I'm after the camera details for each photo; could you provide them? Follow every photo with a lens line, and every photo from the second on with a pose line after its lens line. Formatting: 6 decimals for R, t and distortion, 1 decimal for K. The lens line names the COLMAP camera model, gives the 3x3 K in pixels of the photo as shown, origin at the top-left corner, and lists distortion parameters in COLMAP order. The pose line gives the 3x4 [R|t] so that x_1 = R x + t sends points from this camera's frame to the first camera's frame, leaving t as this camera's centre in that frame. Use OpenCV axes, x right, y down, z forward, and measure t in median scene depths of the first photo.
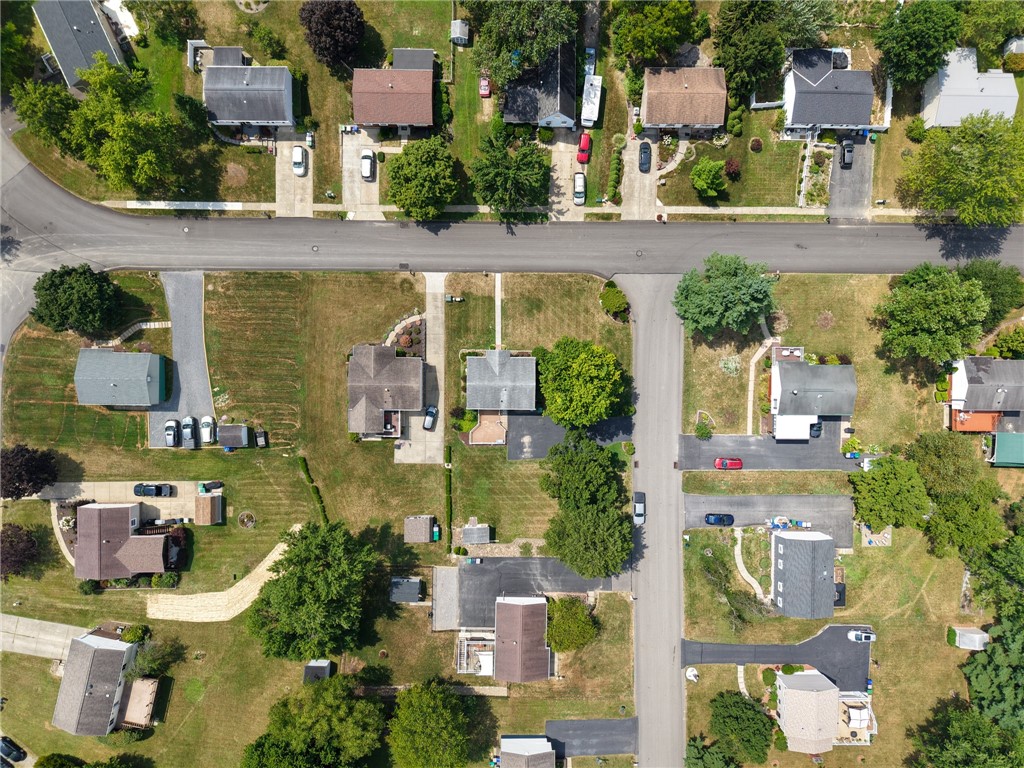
lens RADIAL K [[707.8, 0, 512.0], [0, 707.8, 384.0], [0, 0, 1]] dist [0.053434, -0.030634]
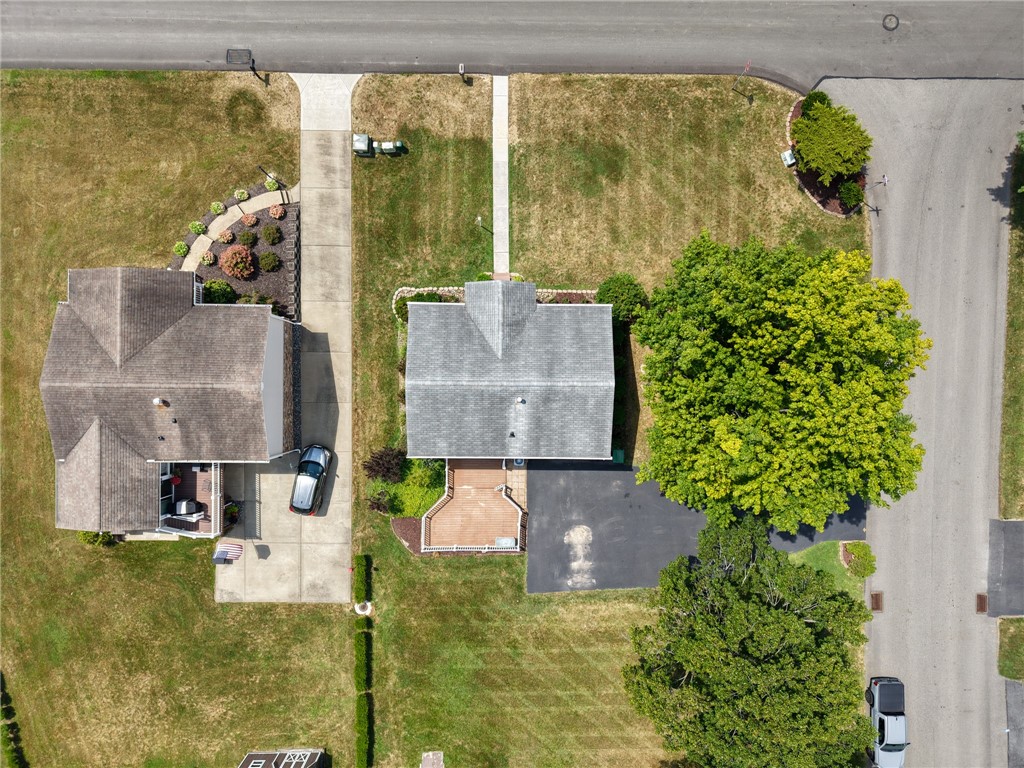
lens RADIAL K [[707.8, 0, 512.0], [0, 707.8, 384.0], [0, 0, 1]] dist [0.053434, -0.030634]
pose [[0.999998, -0.001355, -0.001740, -0.013276], [0.001349, 0.999992, -0.003756, 0.001491], [0.001745, 0.003753, 0.999991, 0.638332]]
